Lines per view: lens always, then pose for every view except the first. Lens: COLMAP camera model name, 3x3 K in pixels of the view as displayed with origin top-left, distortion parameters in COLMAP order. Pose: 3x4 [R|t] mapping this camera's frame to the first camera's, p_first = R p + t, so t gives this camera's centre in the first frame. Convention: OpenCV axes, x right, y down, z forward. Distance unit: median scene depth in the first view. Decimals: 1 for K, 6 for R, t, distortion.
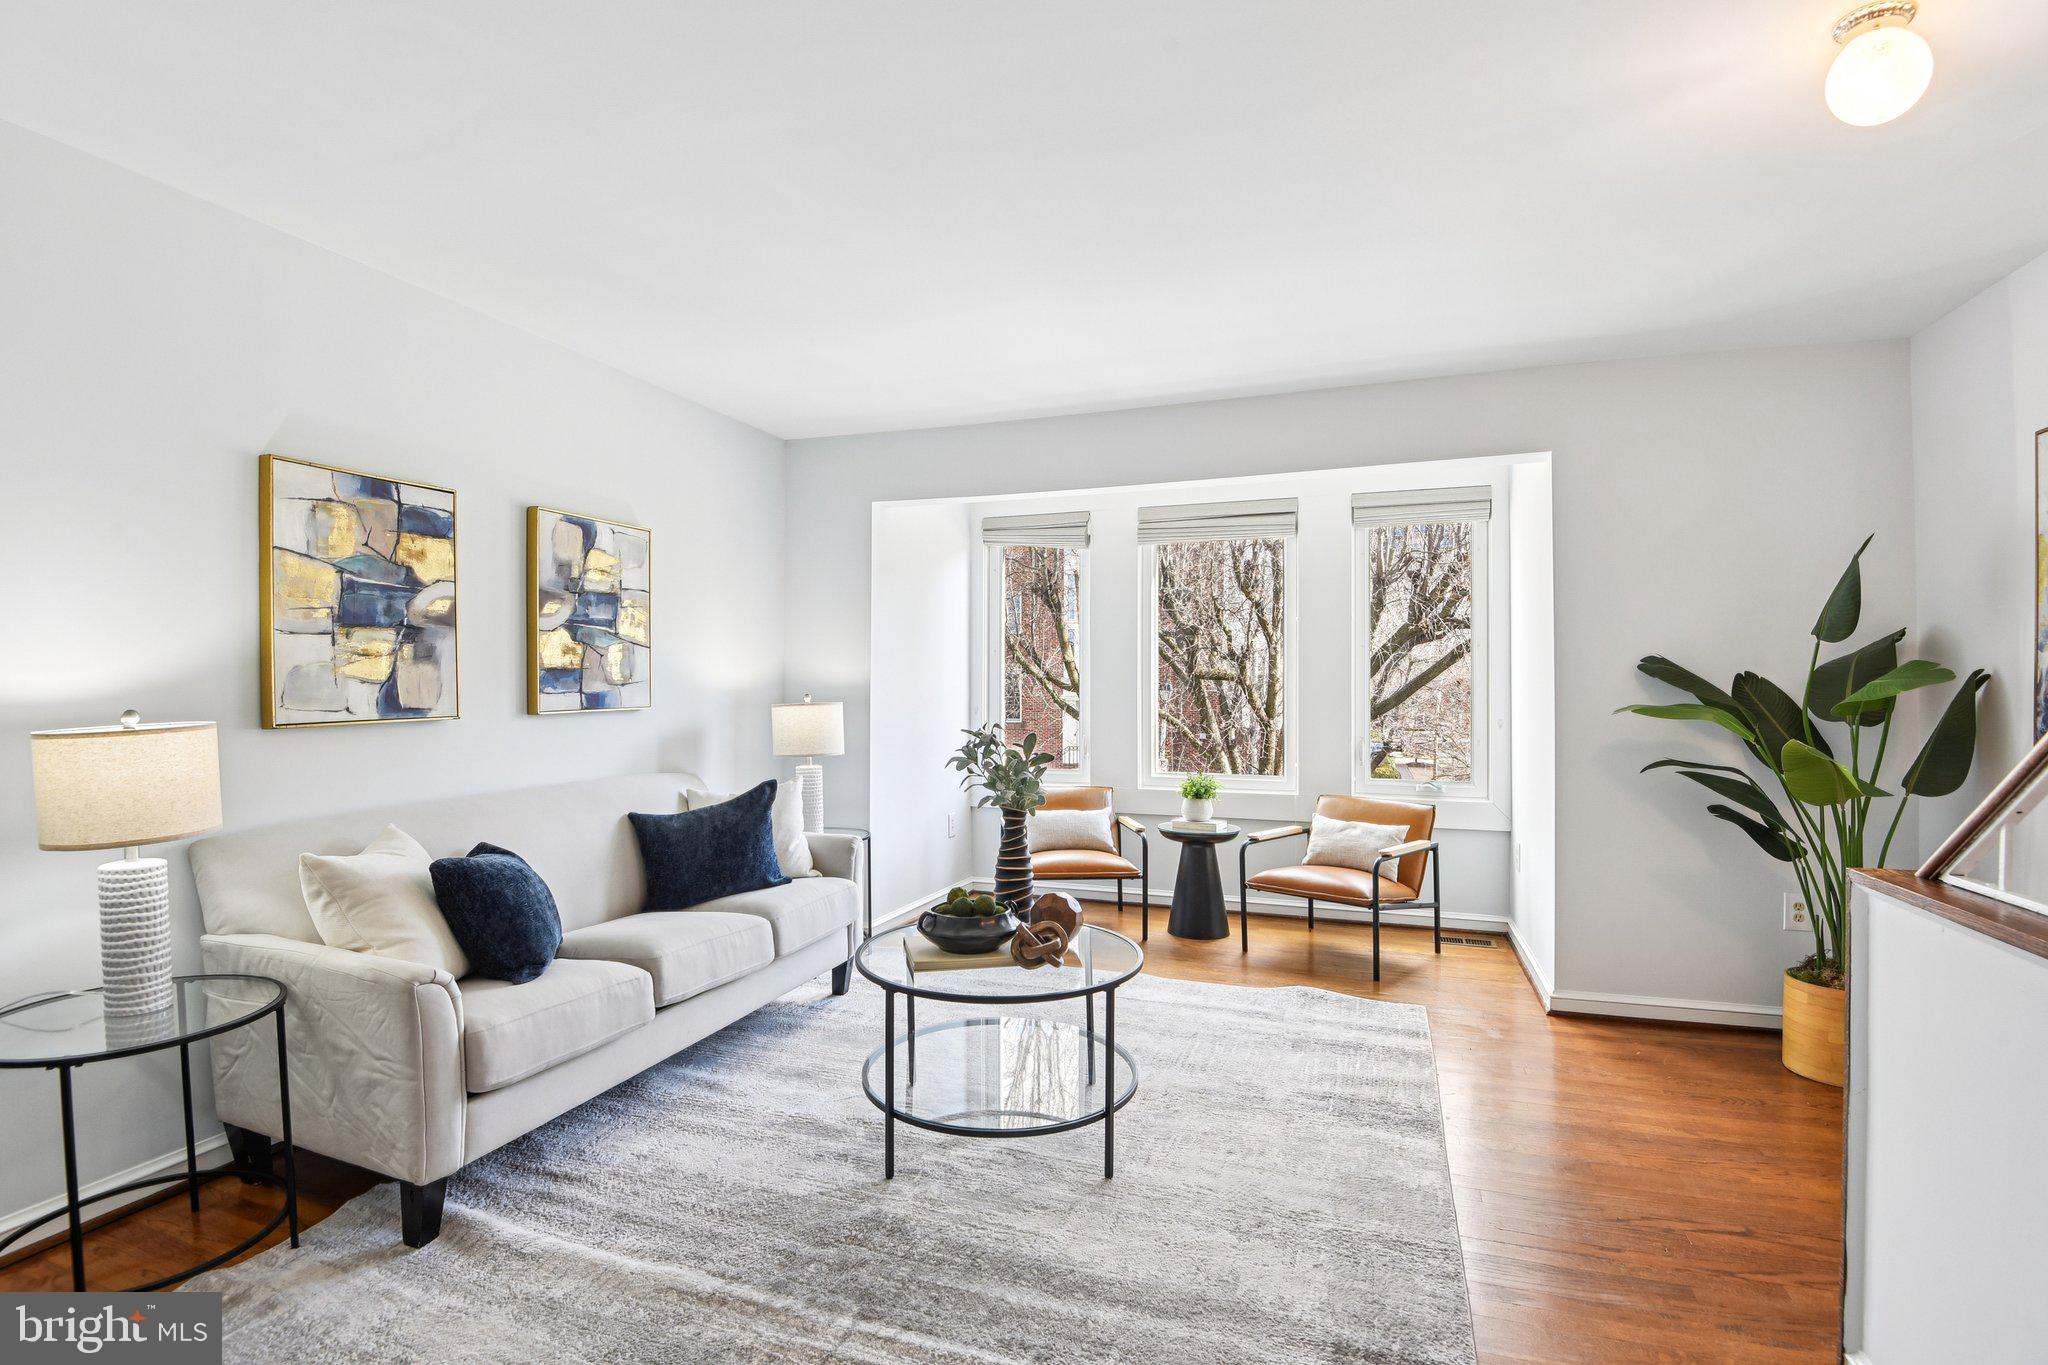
lens RADIAL K [[998.7, 0, 1042.0], [0, 998.7, 672.7], [0, 0, 1]] dist [-0.002053, -0.000504]
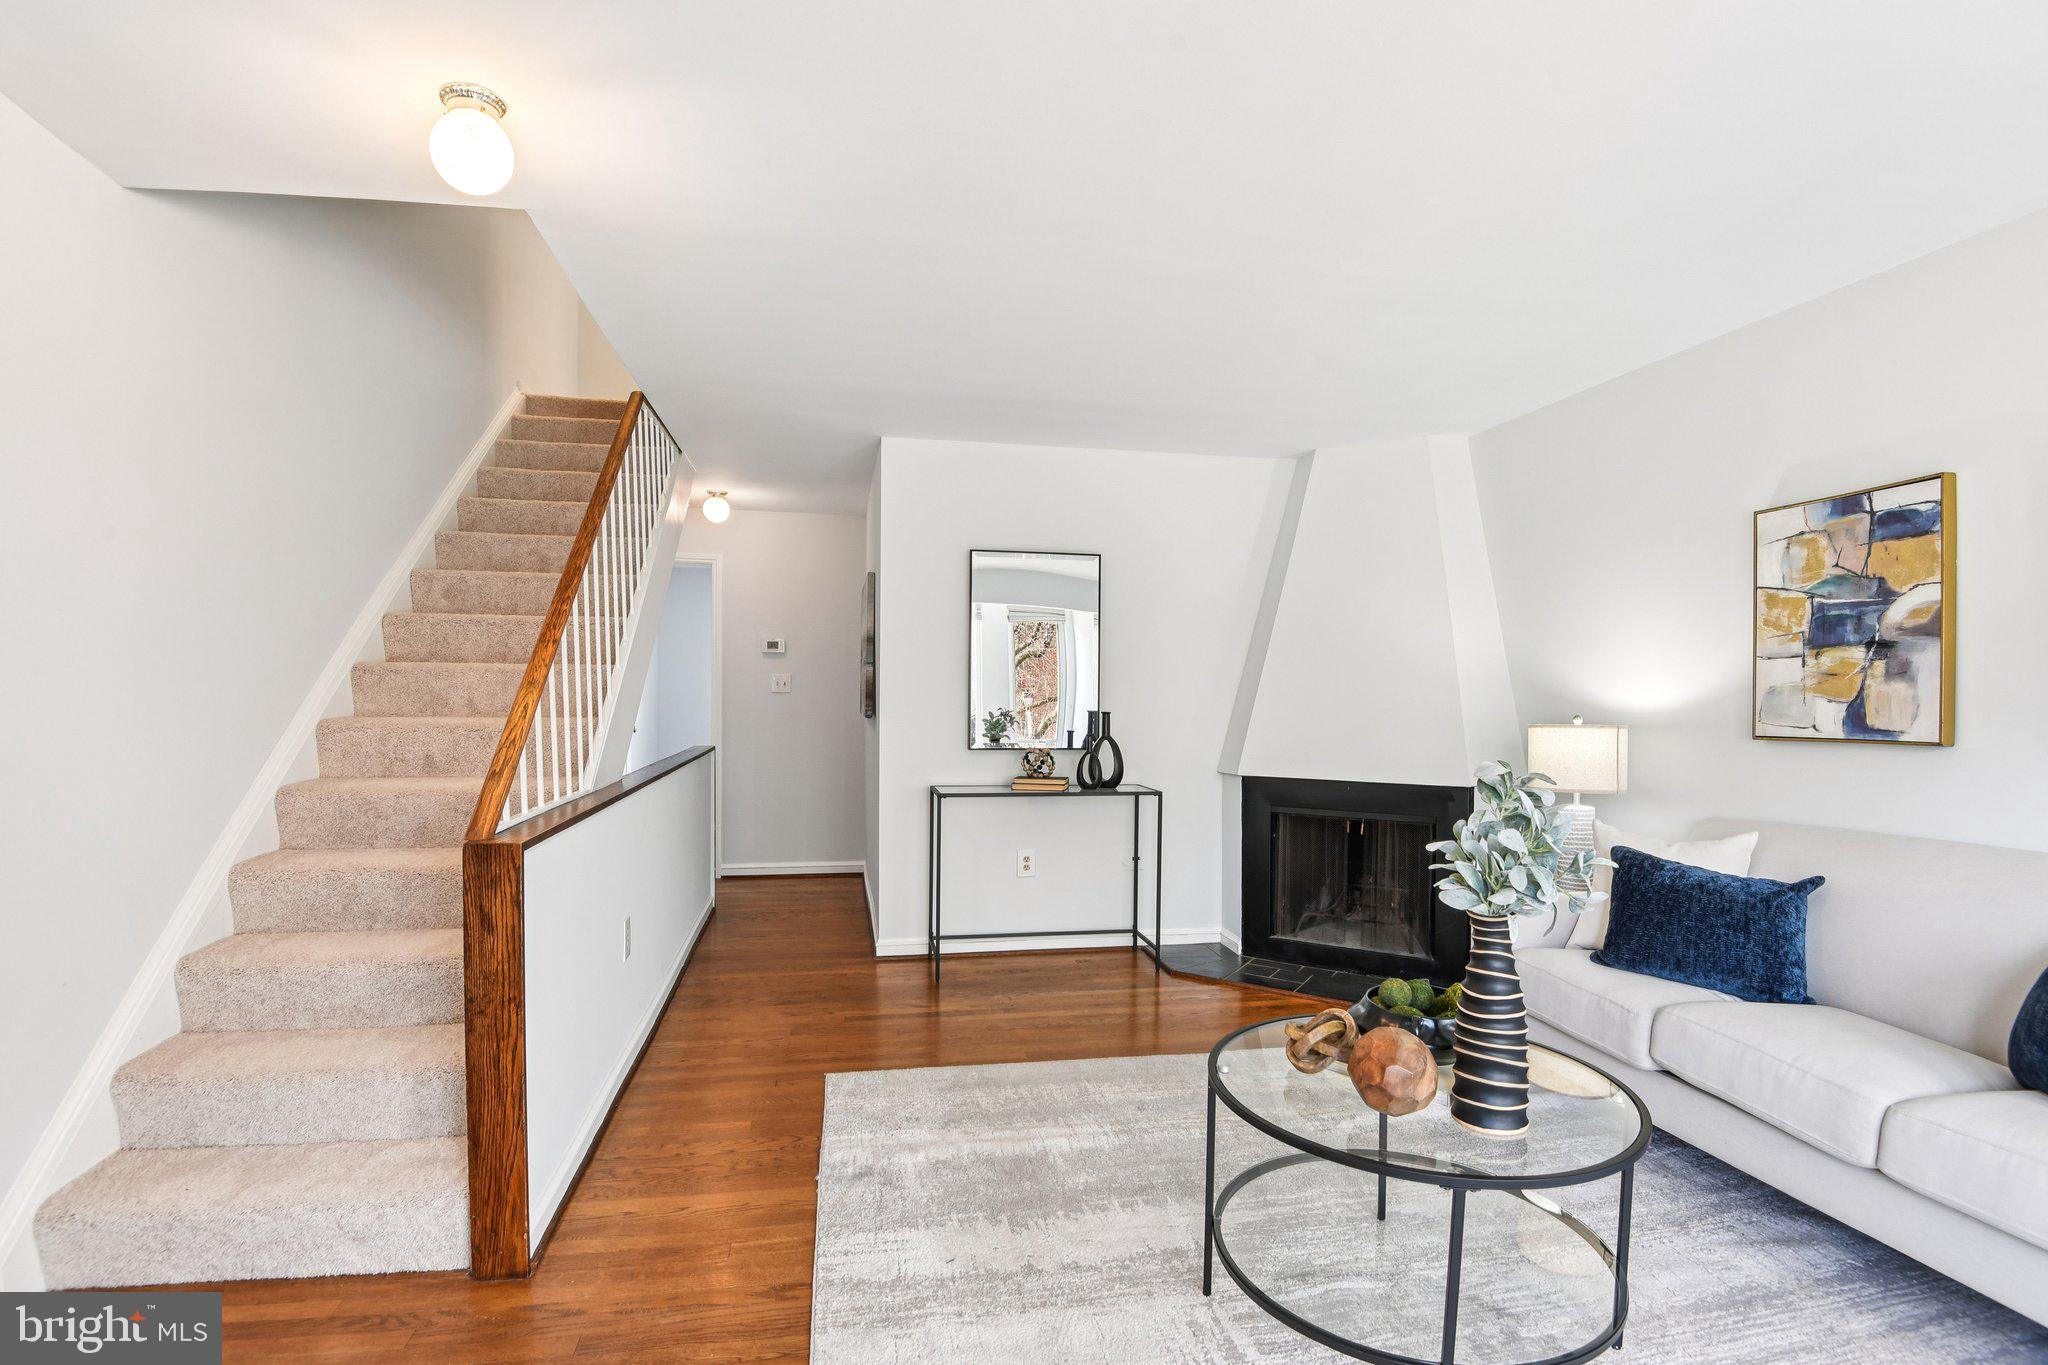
lens RADIAL K [[972.2, 0, 1024.6], [0, 972.2, 699.0], [0, 0, 1]] dist [-0.001381, -0.024777]
pose [[-0.875264, -0.004622, -0.483624, 0.472650], [-0.004001, 0.999989, -0.002314, 0.011810], [0.483629, -0.000090, -0.875273, 1.334096]]
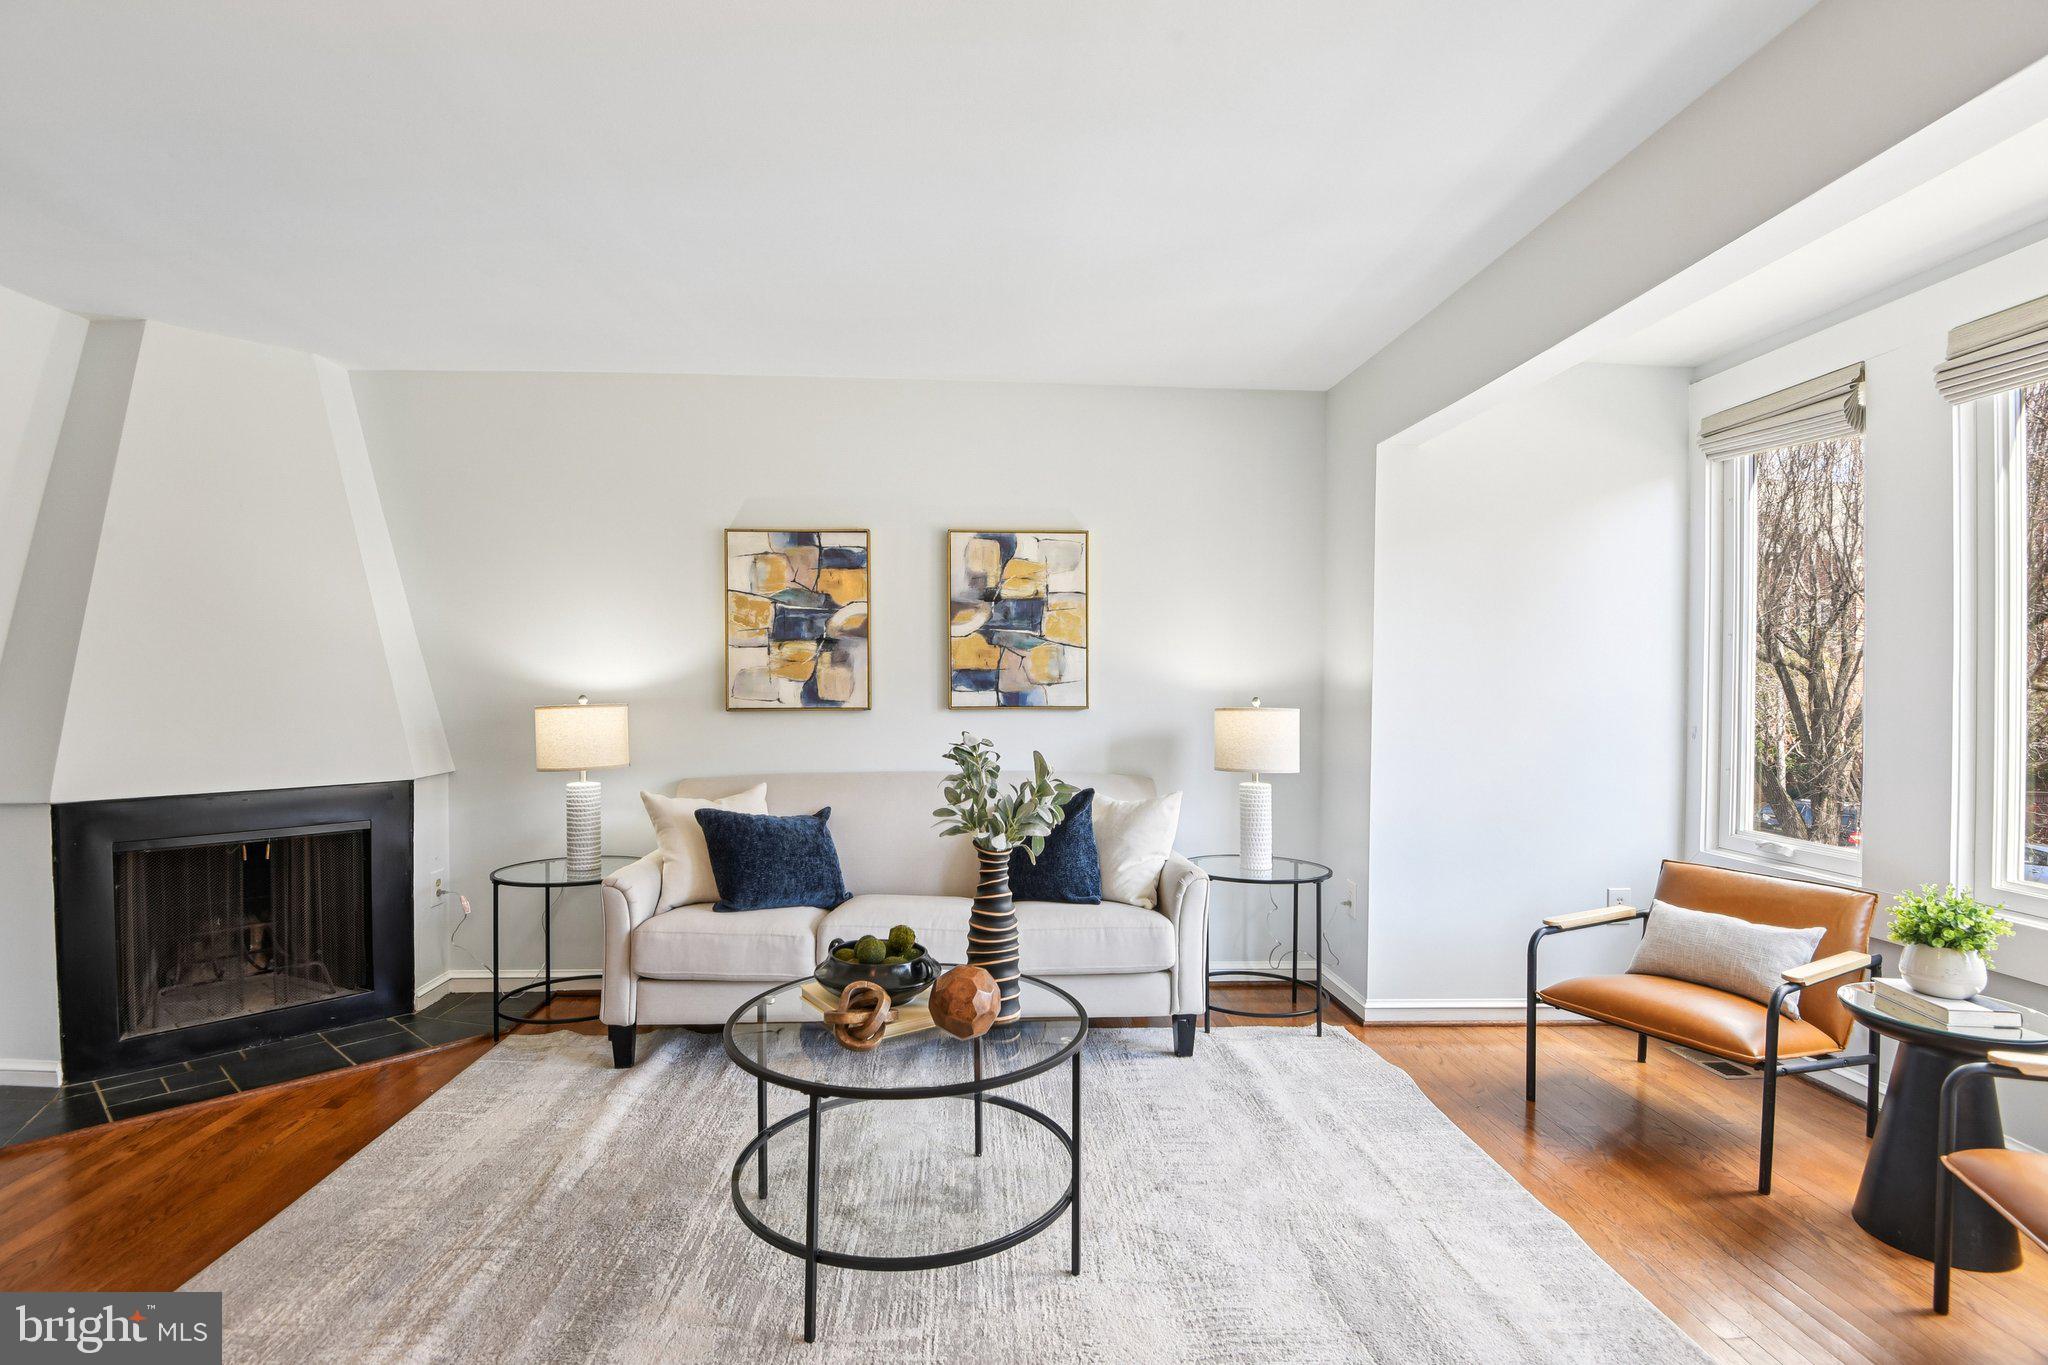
lens RADIAL K [[972.2, 0, 1024.6], [0, 972.2, 699.0], [0, 0, 1]] dist [-0.001381, -0.024777]
pose [[0.364800, 0.021804, -0.930831, 0.641149], [0.002766, 0.999696, 0.024502, 0.002613], [0.931082, -0.011513, 0.364629, 0.738537]]
